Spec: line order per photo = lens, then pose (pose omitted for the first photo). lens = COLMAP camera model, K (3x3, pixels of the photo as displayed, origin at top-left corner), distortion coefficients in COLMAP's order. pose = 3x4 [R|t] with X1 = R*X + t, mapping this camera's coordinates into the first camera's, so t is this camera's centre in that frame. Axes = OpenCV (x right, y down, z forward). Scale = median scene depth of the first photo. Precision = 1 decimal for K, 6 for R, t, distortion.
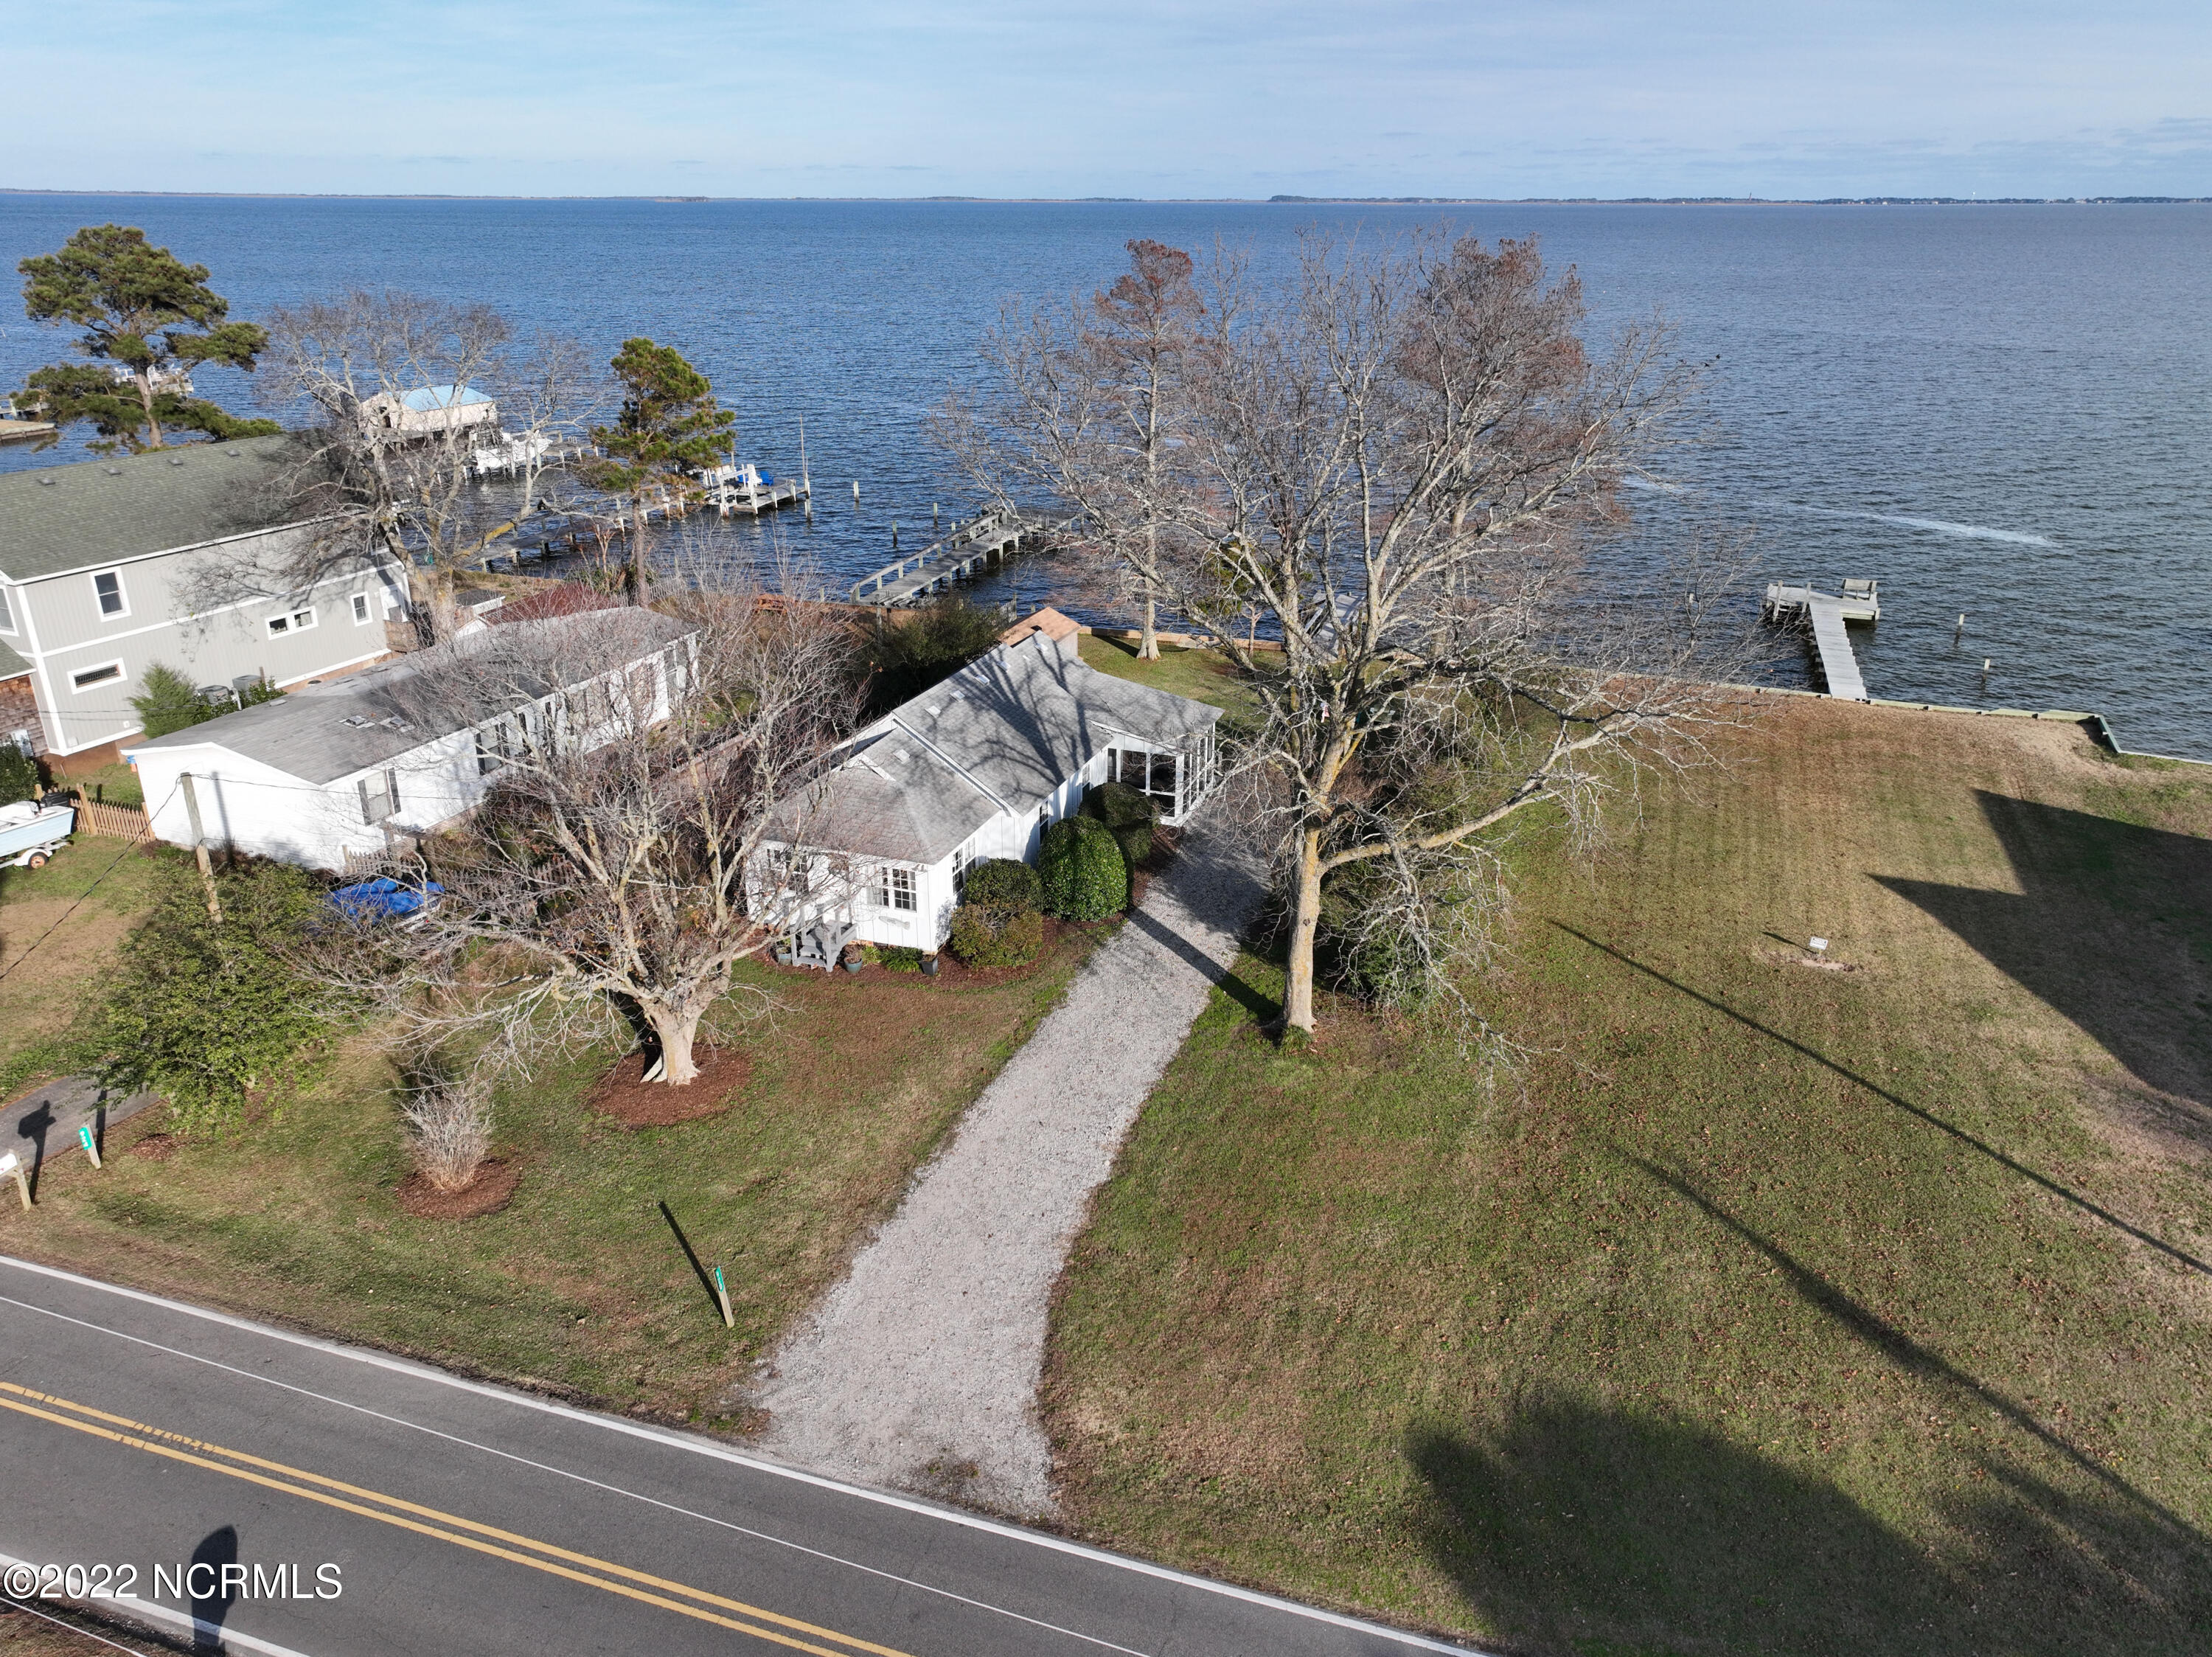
lens RADIAL K [[1551.2, 0, 1106.0], [0, 1551.2, 828.5], [0, 0, 1]] dist [-0.004674, 0.022793]
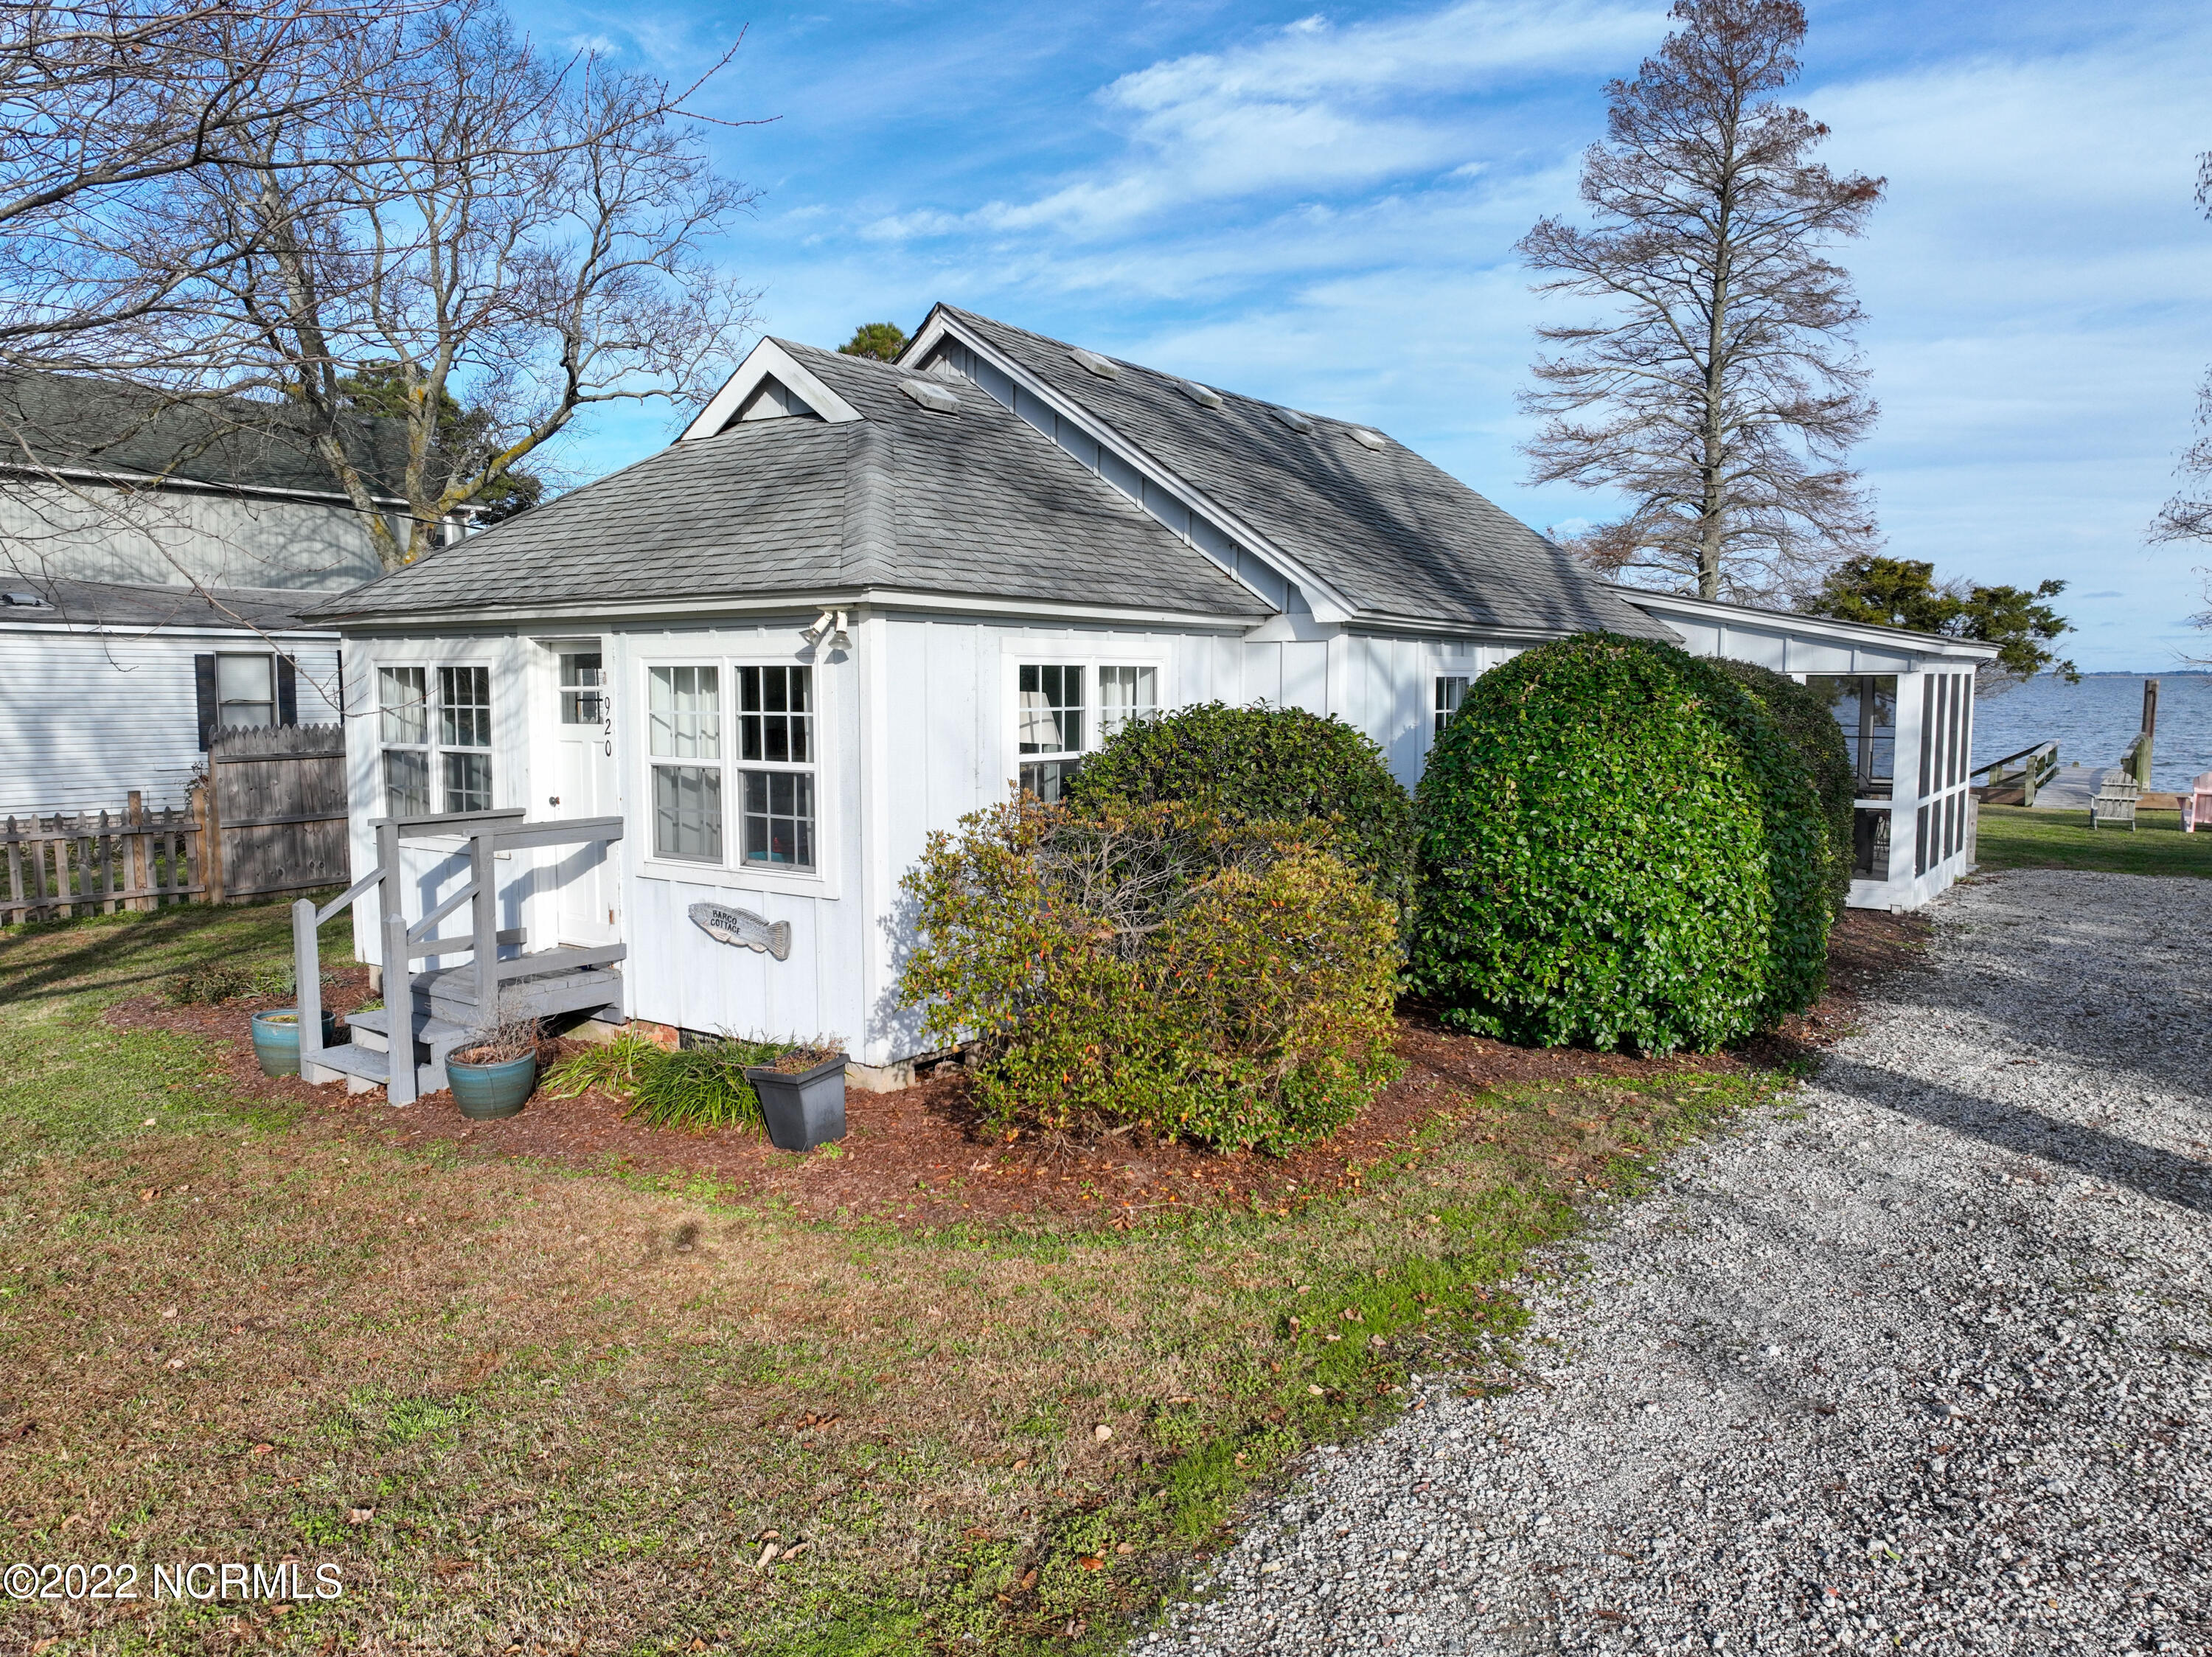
lens RADIAL K [[1539.7, 0, 1103.3], [0, 1539.7, 821.9], [0, 0, 1]] dist [-0.003623, 0.003420]
pose [[0.955662, 0.020030, -0.293784, -0.020441], [-0.105614, 0.954620, -0.278473, 0.104022], [0.274875, 0.297153, 0.914409, 0.816266]]
